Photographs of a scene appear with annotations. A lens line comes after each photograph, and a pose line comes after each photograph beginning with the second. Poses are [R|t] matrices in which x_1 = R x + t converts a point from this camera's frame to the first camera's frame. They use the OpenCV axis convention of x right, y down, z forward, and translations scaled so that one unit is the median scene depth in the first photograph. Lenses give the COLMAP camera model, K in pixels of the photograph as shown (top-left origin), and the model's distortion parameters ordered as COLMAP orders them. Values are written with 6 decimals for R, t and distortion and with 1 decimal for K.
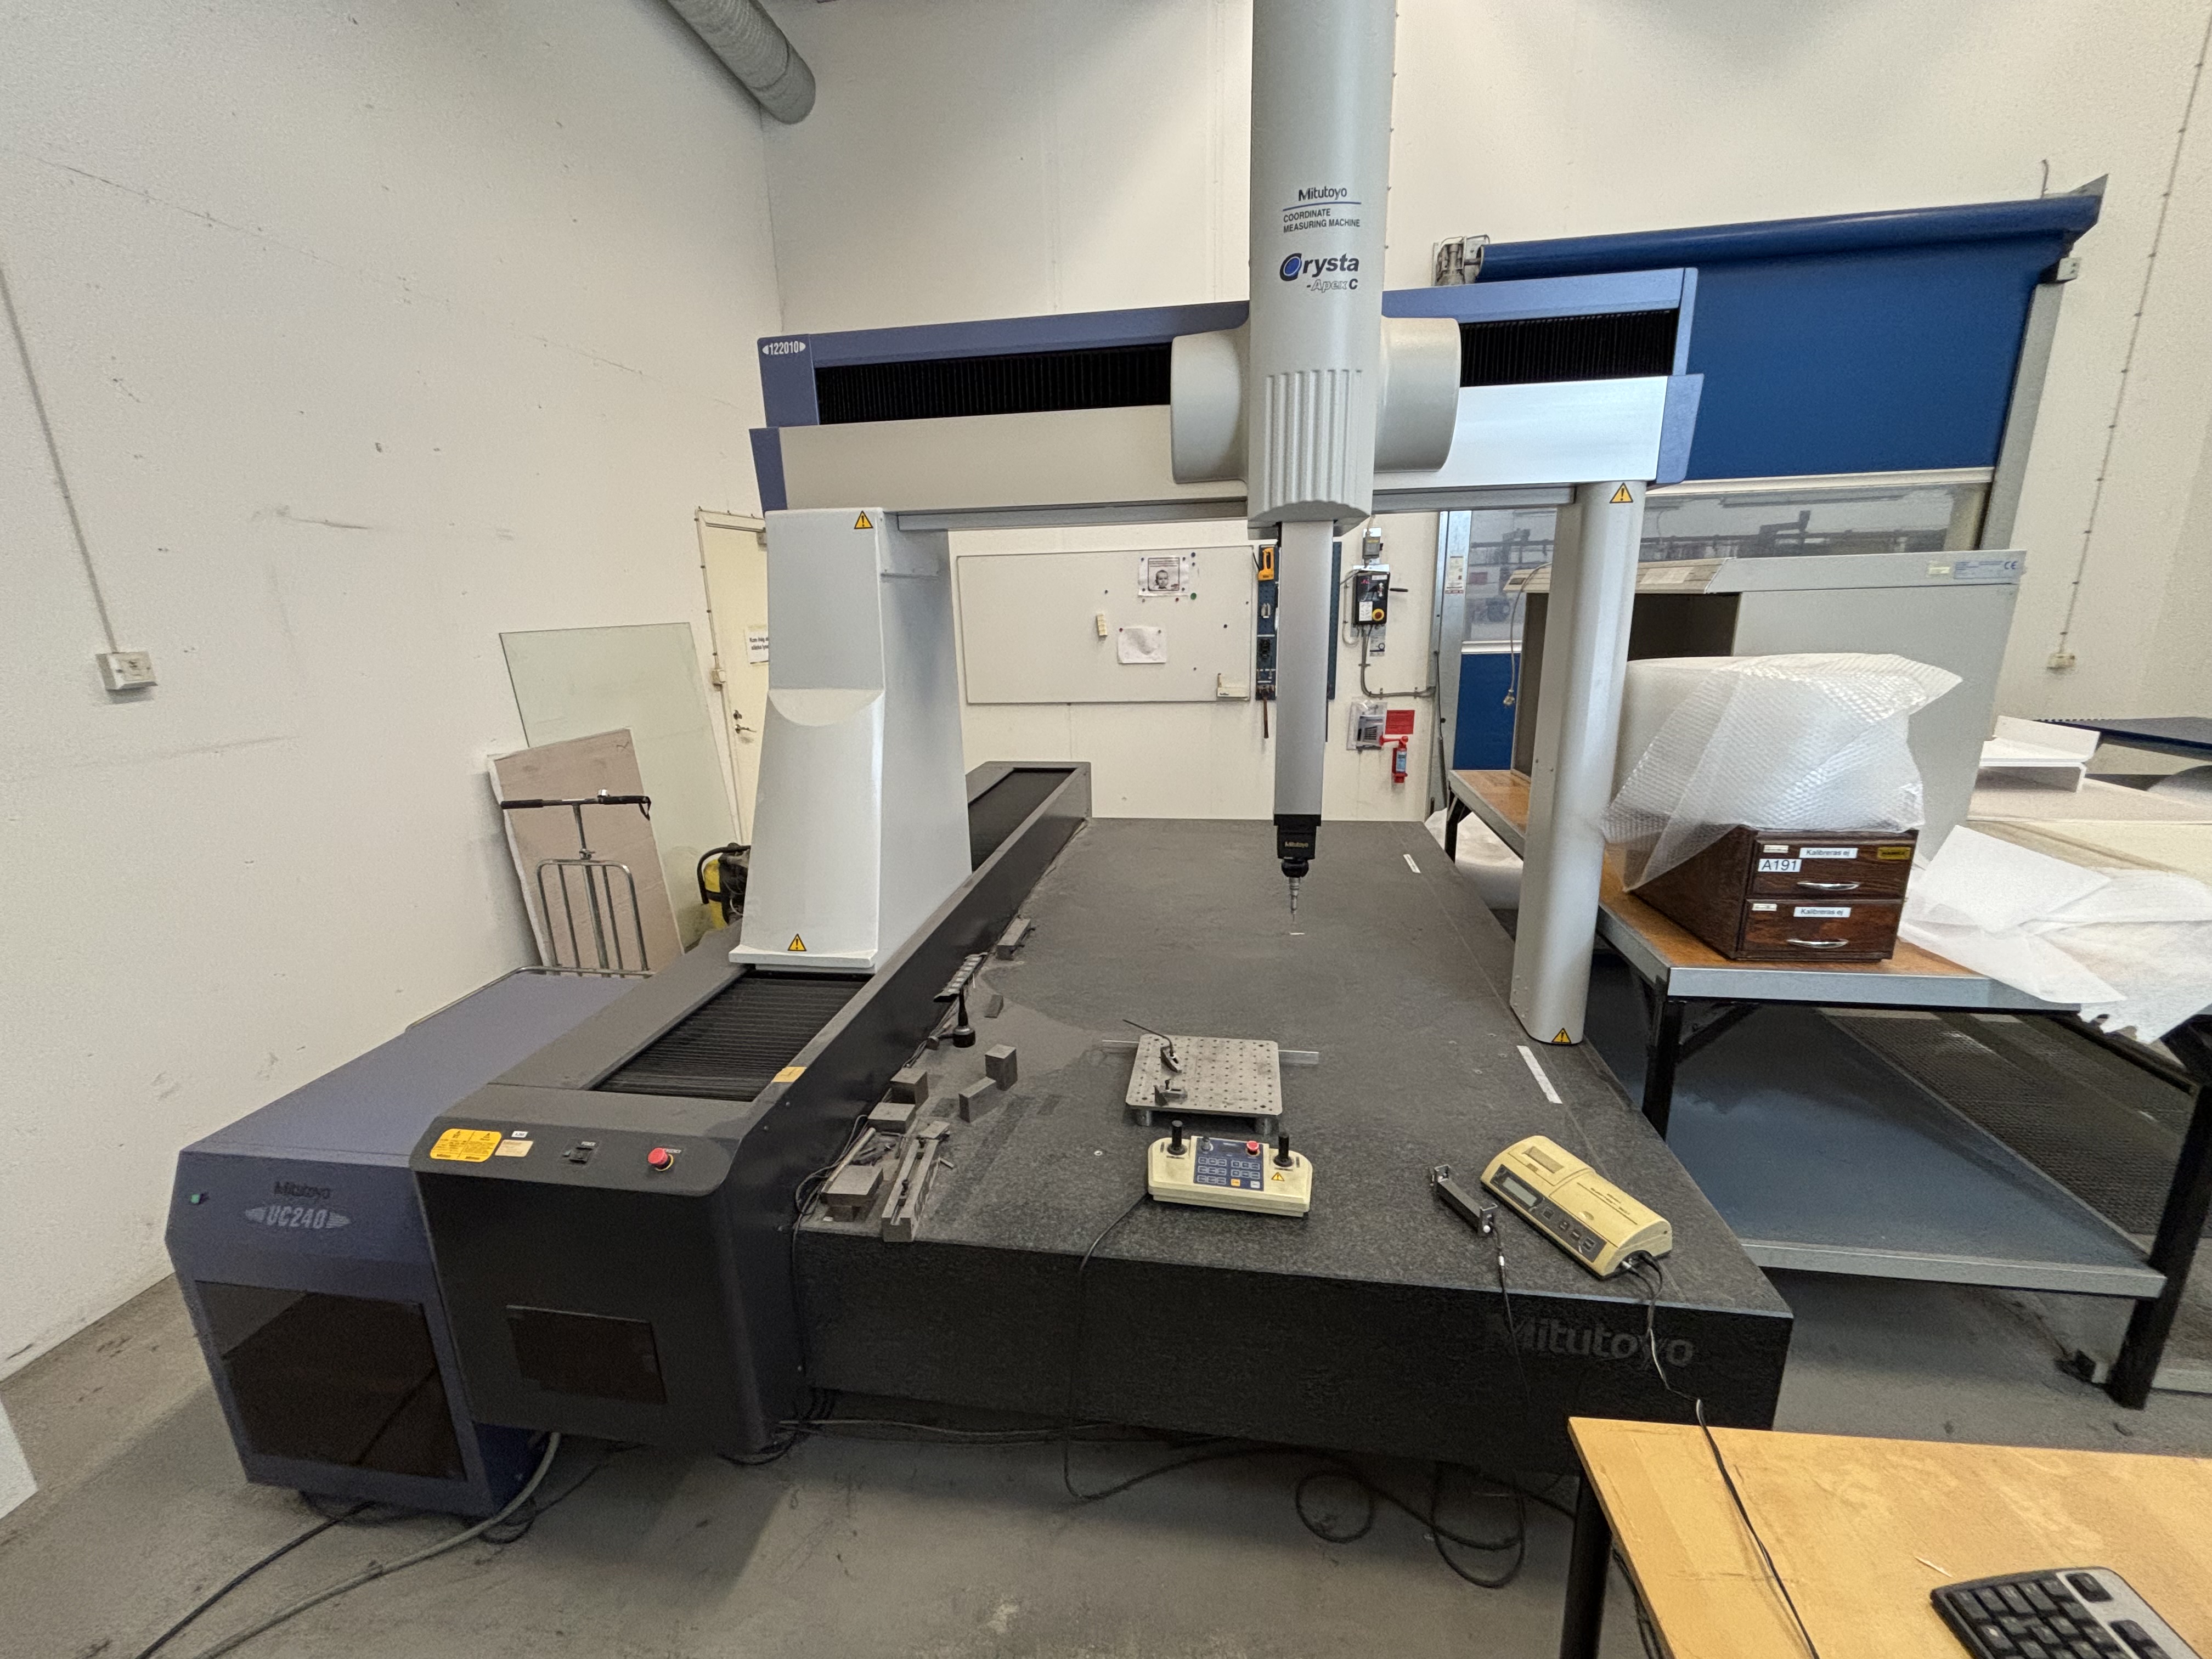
lens RADIAL K [[891.6, 0, 1096.1], [0, 891.6, 835.1], [0, 0, 1]] dist [0.001471, -0.000405]
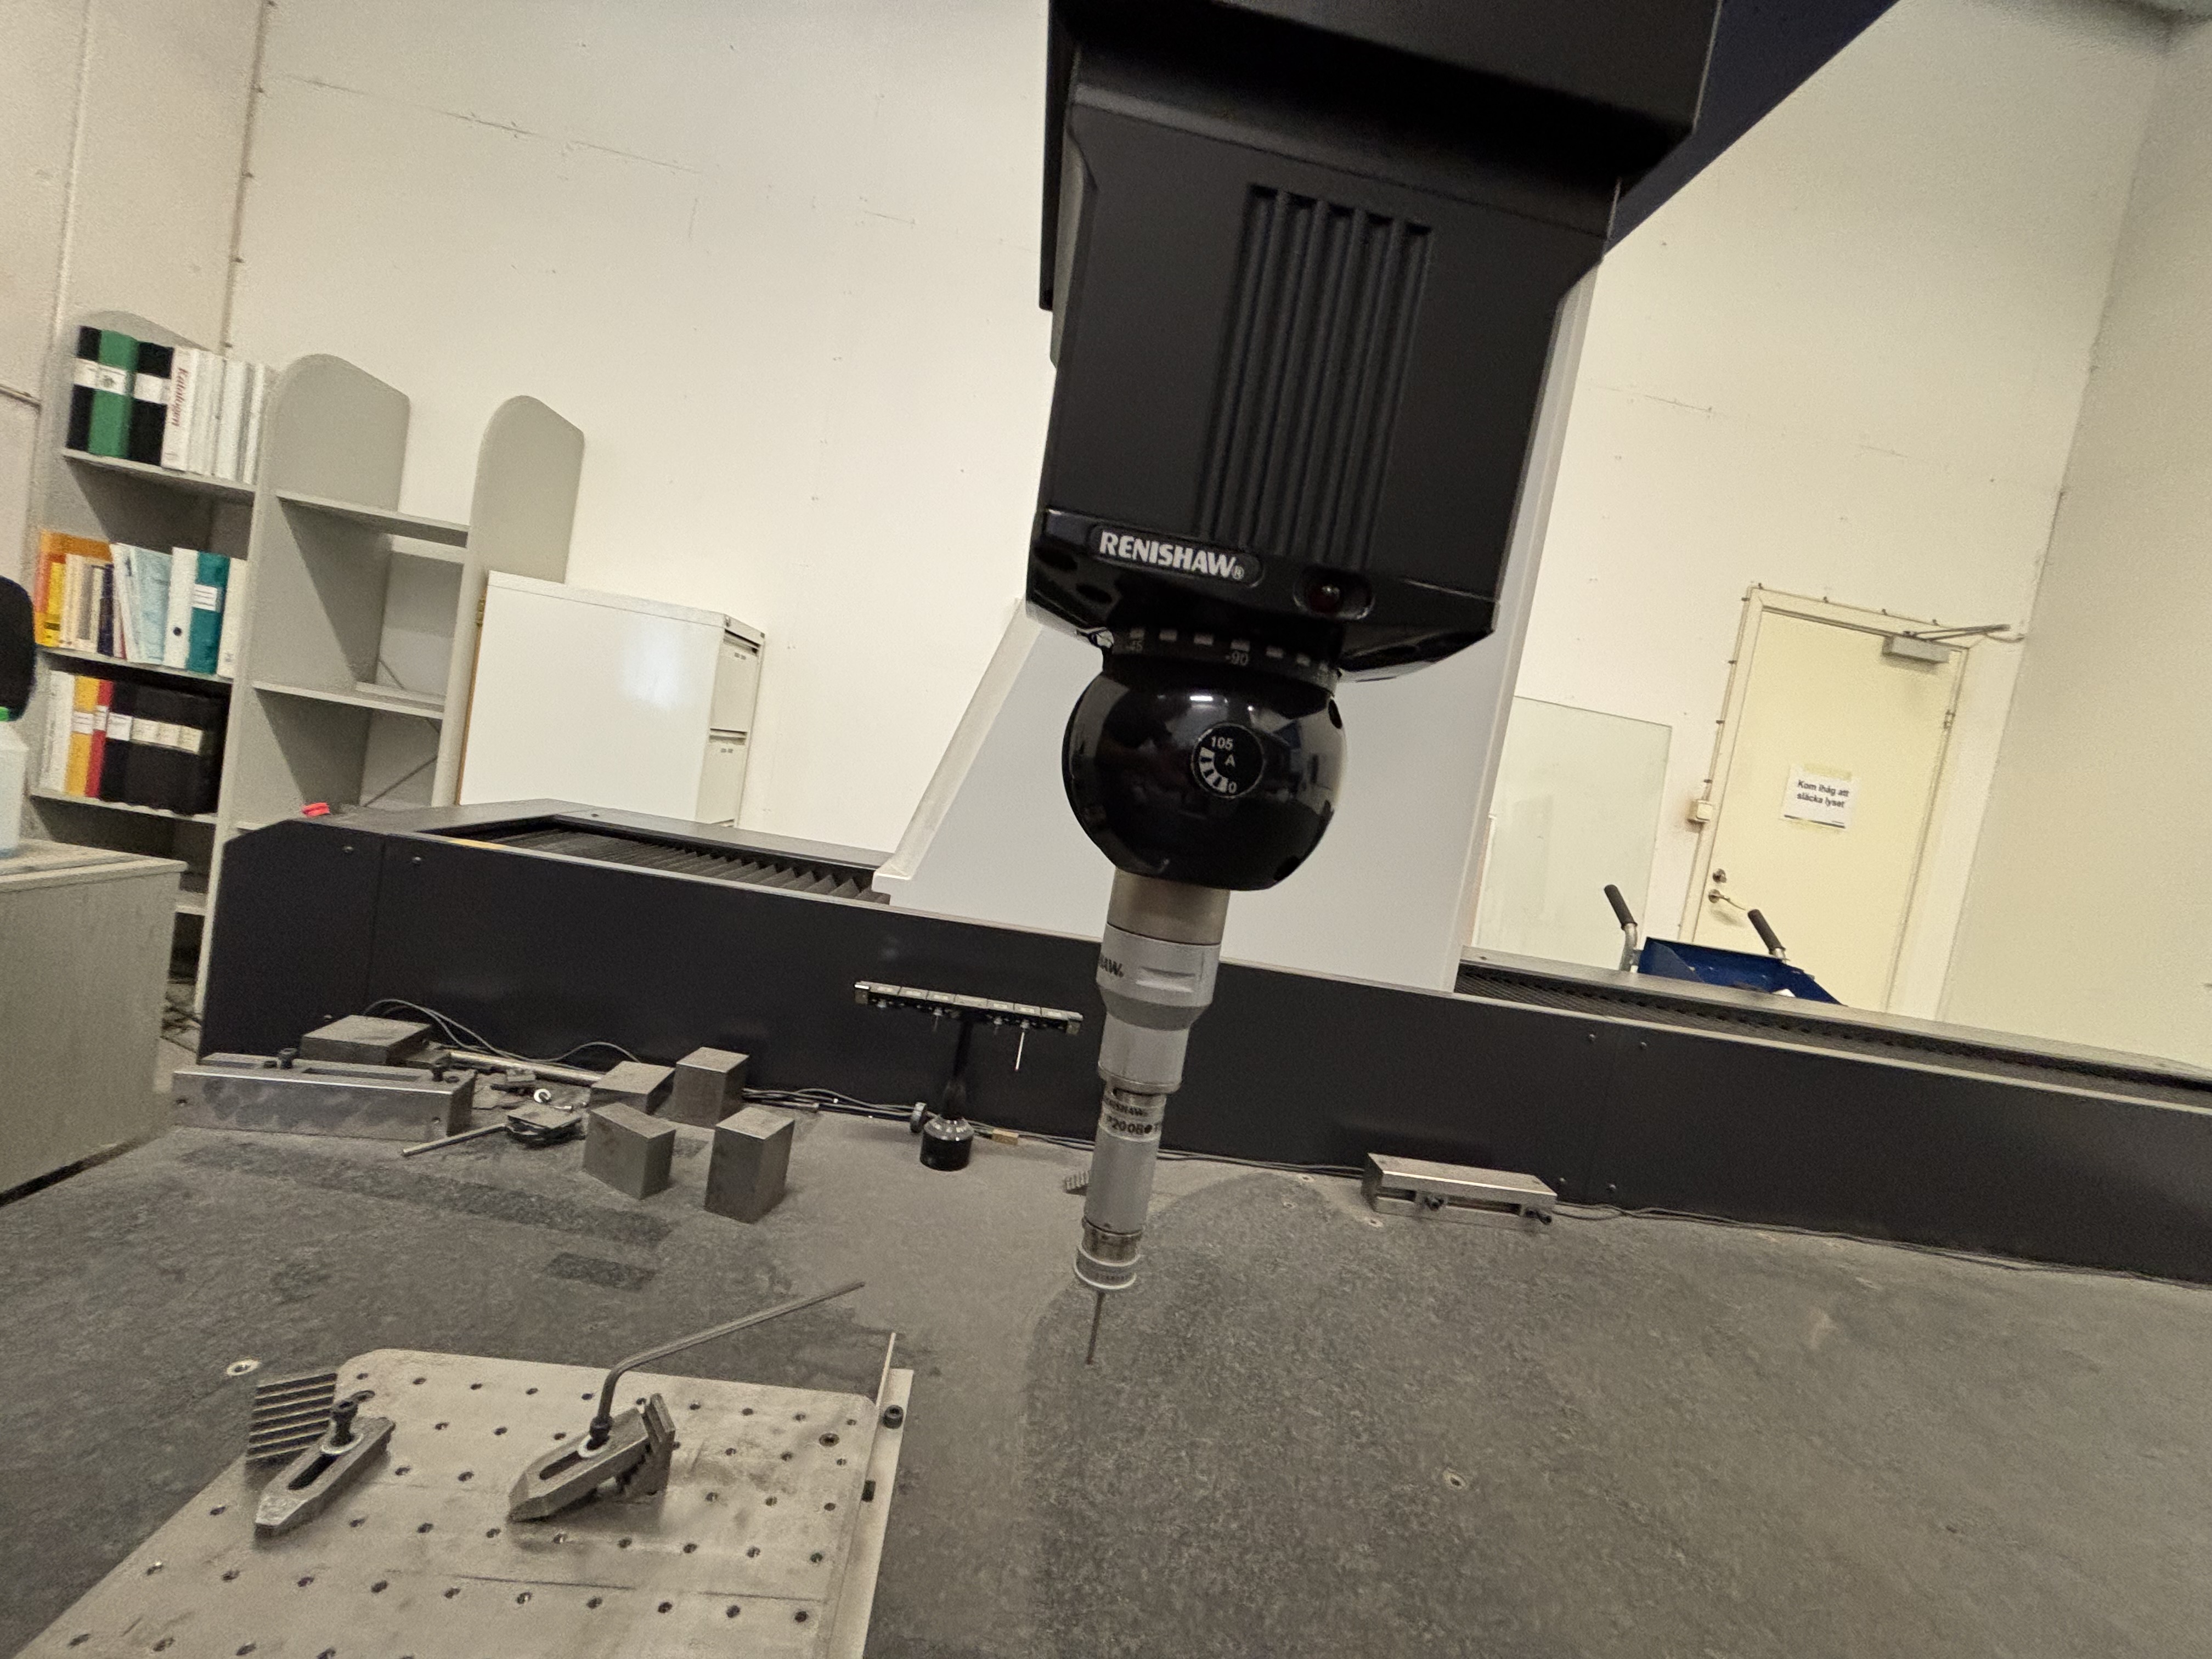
lens RADIAL K [[891.6, 0, 1108.3], [0, 891.6, 823.5], [0, 0, 1]] dist [0.001471, -0.000405]
pose [[0.245656, 0.123094, -0.961510, 0.303673], [-0.419480, 0.907719, 0.009035, 0.041171], [0.873893, 0.401115, 0.274622, 0.936667]]
